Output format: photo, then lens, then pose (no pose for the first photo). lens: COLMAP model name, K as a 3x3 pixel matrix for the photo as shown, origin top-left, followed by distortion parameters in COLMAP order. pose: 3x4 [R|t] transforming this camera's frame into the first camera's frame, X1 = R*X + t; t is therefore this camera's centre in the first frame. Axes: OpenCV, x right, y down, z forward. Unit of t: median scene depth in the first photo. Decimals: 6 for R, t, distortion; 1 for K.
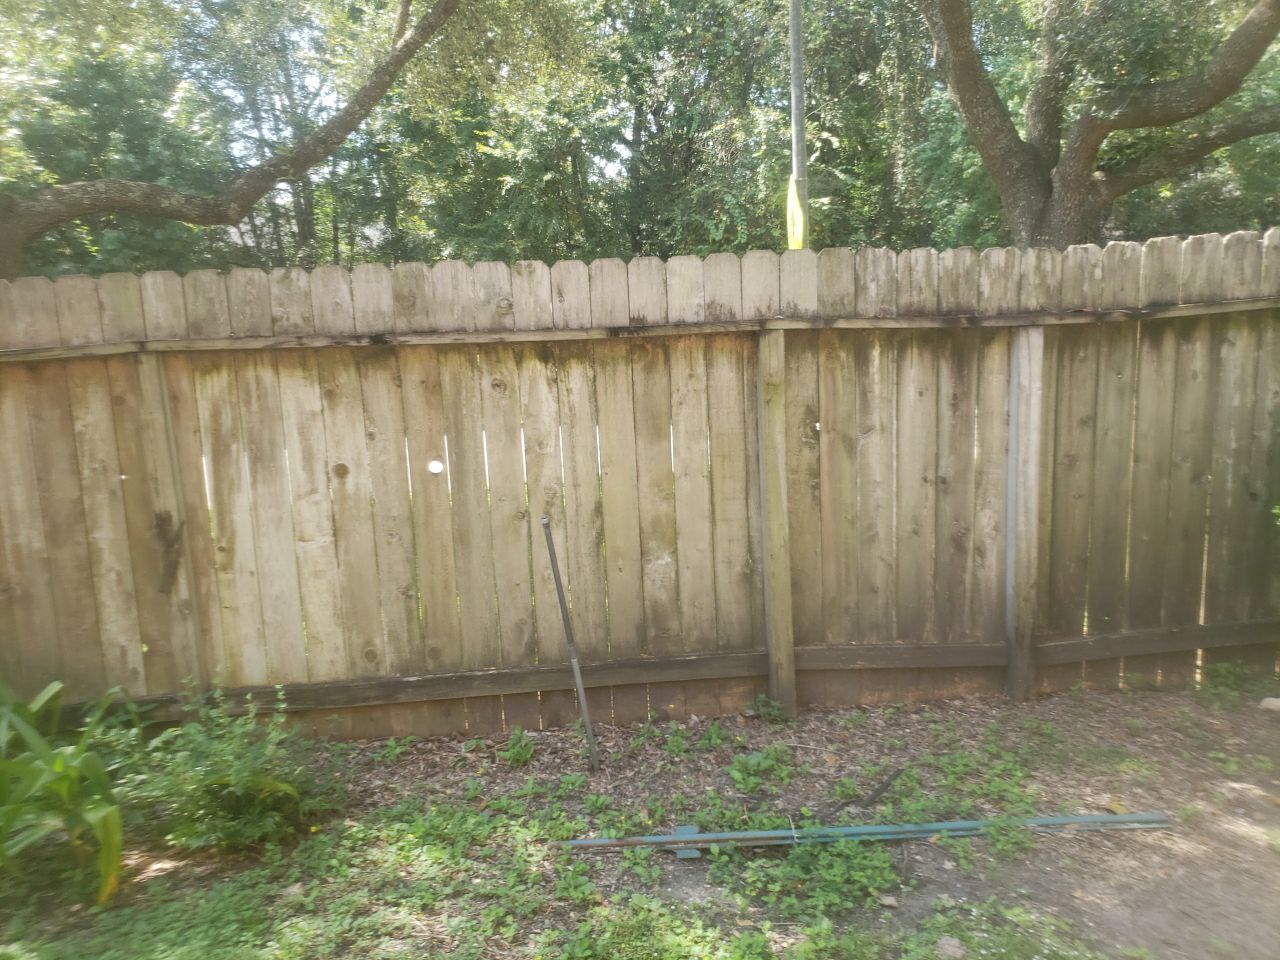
lens RADIAL K [[1018.1, 0, 642.6], [0, 1018.1, 470.9], [0, 0, 1]] dist [-0.008869, 0.049676]
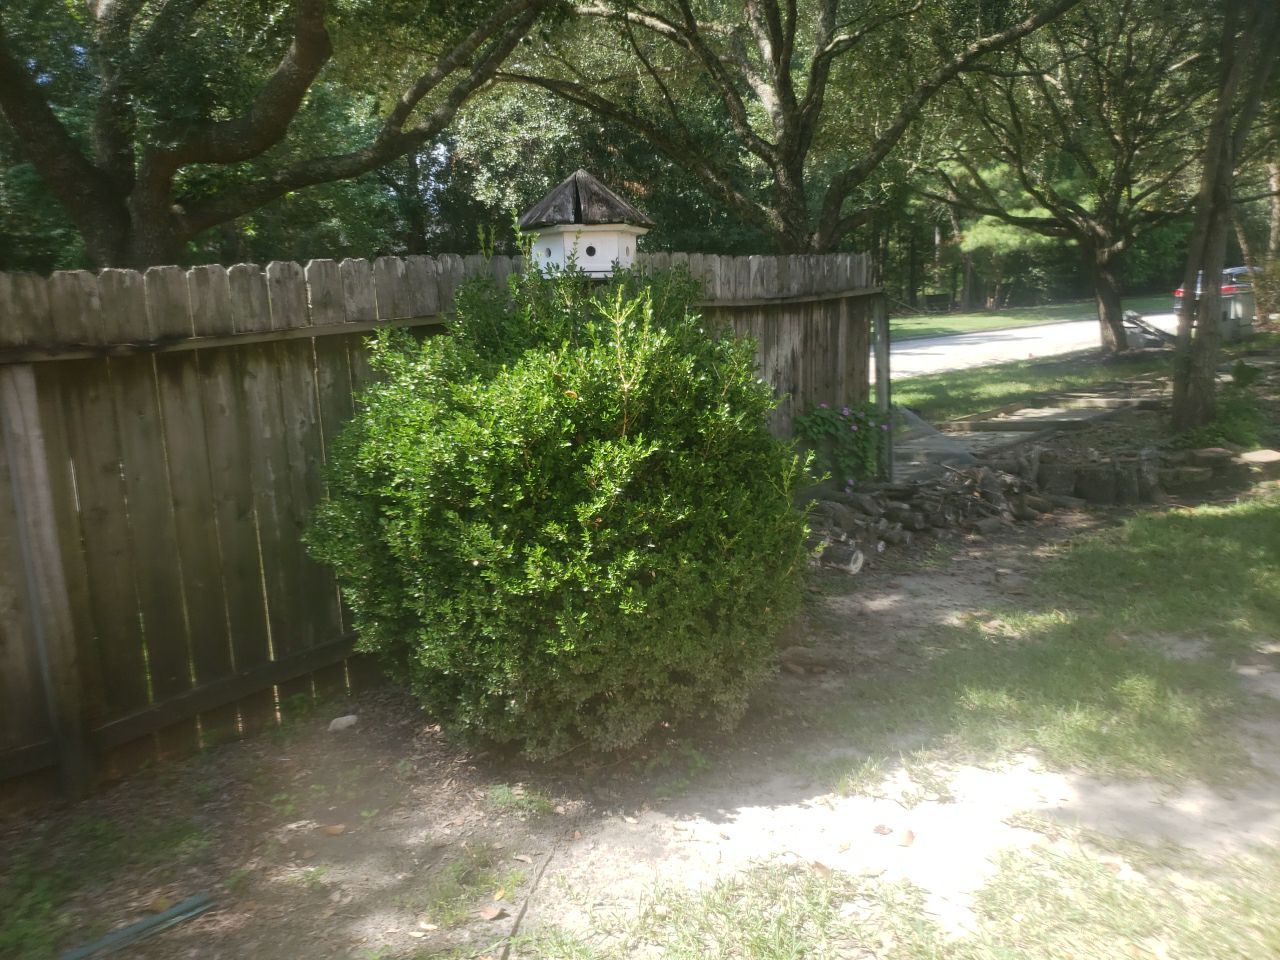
lens RADIAL K [[1018.1, 0, 642.6], [0, 1018.1, 470.9], [0, 0, 1]] dist [-0.008869, 0.049676]
pose [[0.703960, -0.104255, 0.702547, 0.140942], [0.129070, 0.991476, 0.017800, -0.002368], [-0.698414, 0.078147, 0.711415, 0.042019]]
